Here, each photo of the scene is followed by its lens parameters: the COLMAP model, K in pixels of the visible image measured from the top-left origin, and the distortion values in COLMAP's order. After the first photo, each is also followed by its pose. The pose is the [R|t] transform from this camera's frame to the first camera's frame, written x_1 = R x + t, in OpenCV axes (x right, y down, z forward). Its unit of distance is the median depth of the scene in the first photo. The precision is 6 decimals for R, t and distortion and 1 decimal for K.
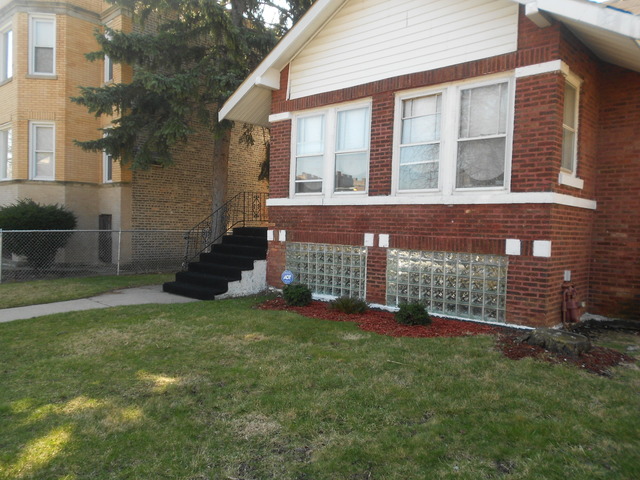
lens RADIAL K [[505.3, 0, 317.5], [0, 505.3, 244.1], [0, 0, 1]] dist [-0.006090, 0.017415]
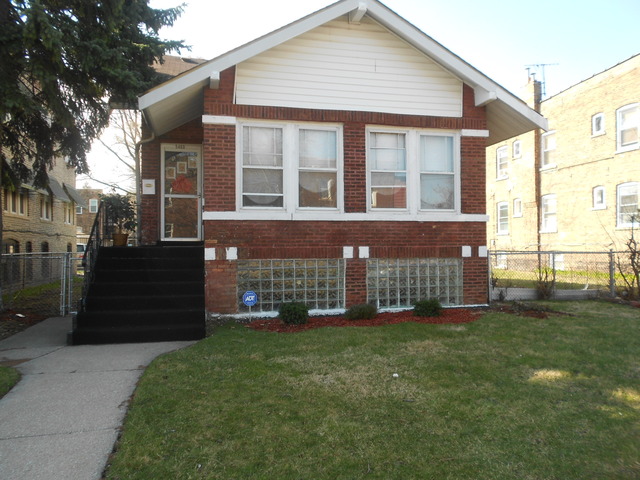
lens RADIAL K [[505.3, 0, 319.3], [0, 505.3, 242.6], [0, 0, 1]] dist [-0.006090, 0.017415]
pose [[0.552399, -0.022516, 0.833276, -0.887756], [0.052680, 0.998580, -0.007940, -0.025218], [-0.831914, 0.048283, 0.552800, 0.462043]]
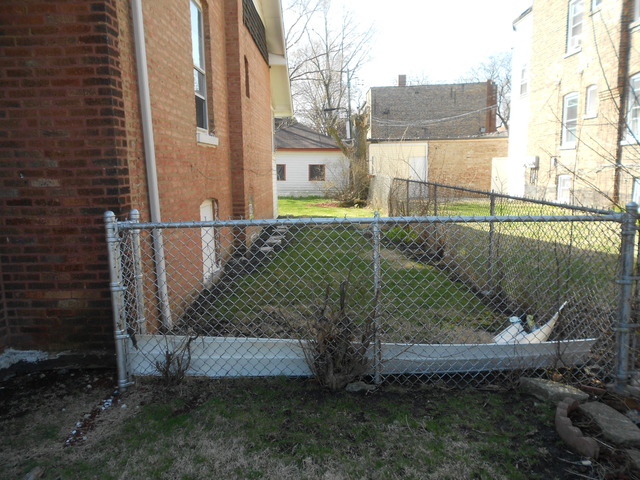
lens RADIAL K [[505.3, 0, 321.9], [0, 505.3, 237.9], [0, 0, 1]] dist [-0.006090, 0.017415]
pose [[0.768616, -0.129997, 0.626362, 0.377940], [0.064531, 0.989896, 0.126258, -0.007732], [-0.636447, -0.056624, 0.769239, 0.358120]]
